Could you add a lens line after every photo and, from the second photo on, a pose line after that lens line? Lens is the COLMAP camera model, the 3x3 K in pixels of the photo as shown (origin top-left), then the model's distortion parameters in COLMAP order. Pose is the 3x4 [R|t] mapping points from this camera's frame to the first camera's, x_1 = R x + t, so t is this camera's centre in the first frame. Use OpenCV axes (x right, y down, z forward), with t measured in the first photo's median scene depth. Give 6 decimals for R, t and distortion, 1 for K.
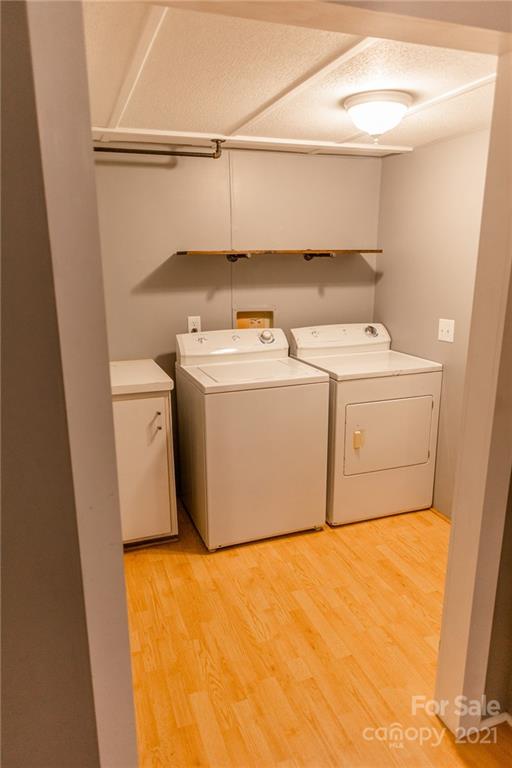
lens RADIAL K [[517.1, 0, 256.0], [0, 517.1, 384.0], [0, 0, 1]] dist [0.006970, 0.000156]
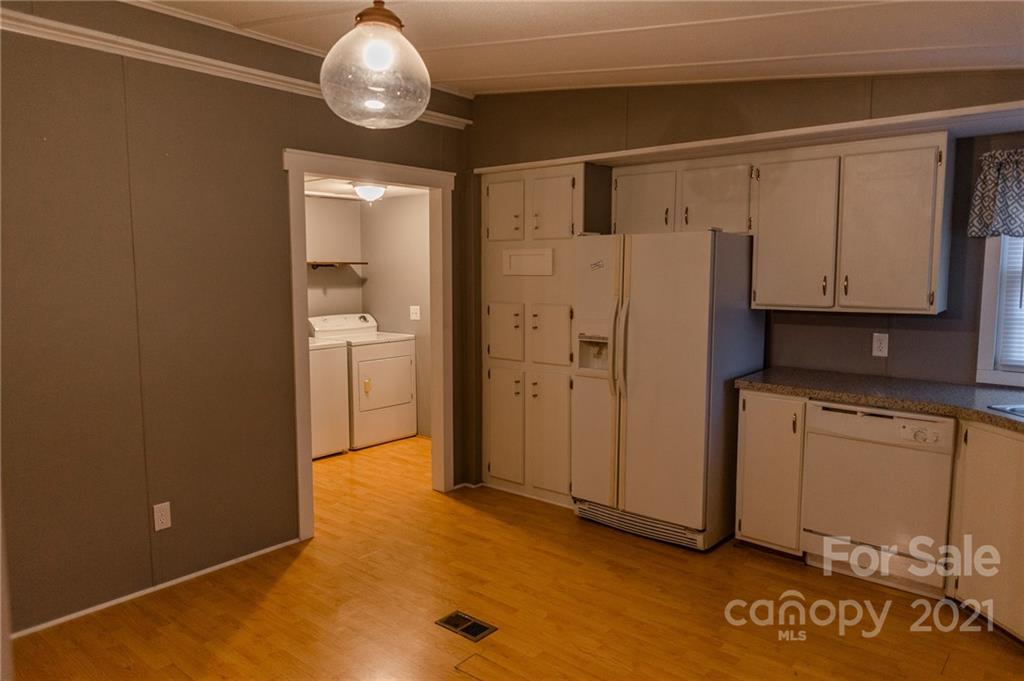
lens RADIAL K [[689.4, 0, 505.7], [0, 689.4, 336.5], [0, 0, 1]] dist [0.006970, 0.000156]
pose [[0.874730, -0.045080, 0.482510, -0.389619], [0.116017, 0.986191, -0.118188, 0.237953], [-0.470519, 0.159362, 0.867880, -0.897907]]
